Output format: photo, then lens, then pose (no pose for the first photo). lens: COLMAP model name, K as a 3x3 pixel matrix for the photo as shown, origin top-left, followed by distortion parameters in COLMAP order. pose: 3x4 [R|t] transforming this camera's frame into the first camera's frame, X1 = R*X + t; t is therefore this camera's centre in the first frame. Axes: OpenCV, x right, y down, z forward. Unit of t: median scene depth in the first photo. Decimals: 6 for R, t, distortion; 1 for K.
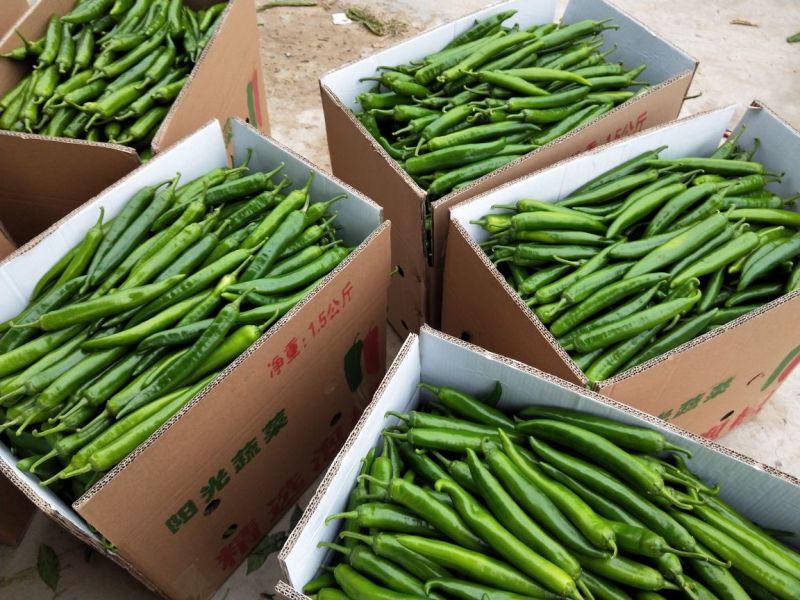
lens RADIAL K [[660.7, 0, 400.0], [0, 660.7, 300.0], [0, 0, 1]] dist [0.036373, -0.093991]
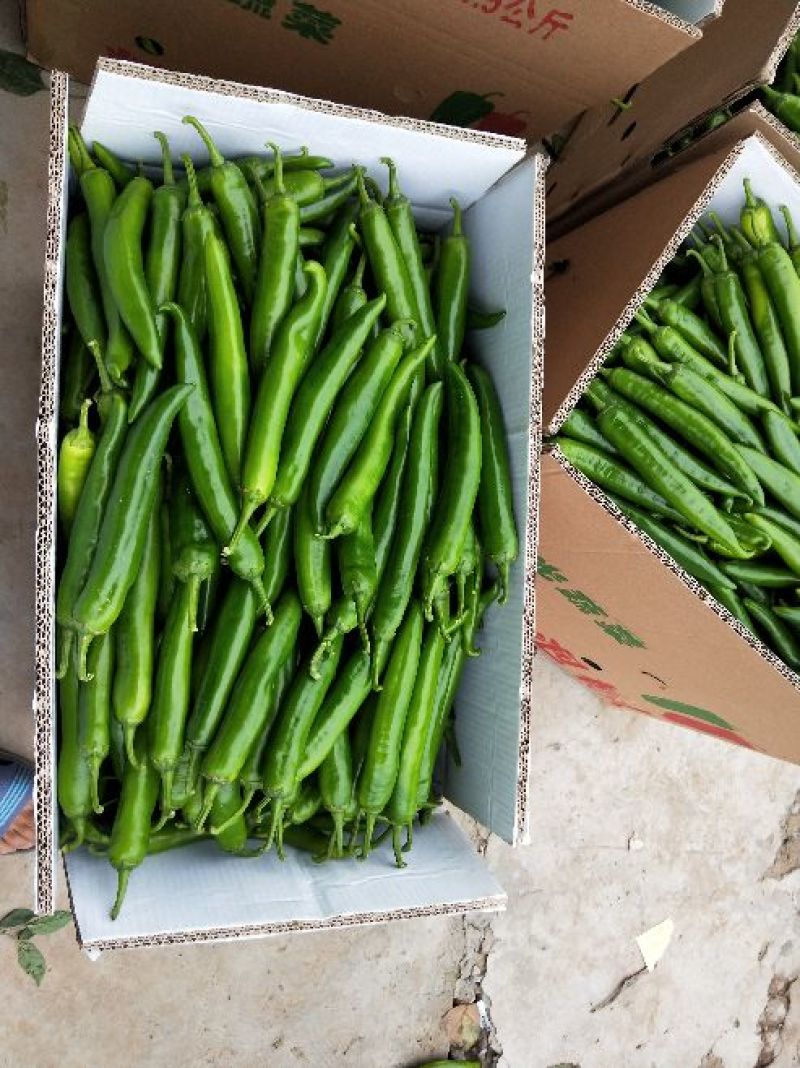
lens RADIAL K [[889.5, 0, 400.0], [0, 889.5, 534.0], [0, 0, 1]] dist [-0.002780, -0.022196]
pose [[0.397000, 0.900454, 0.177691, 0.142973], [-0.890777, 0.331364, 0.310990, 0.017472], [0.221152, -0.281746, 0.933655, 0.115628]]
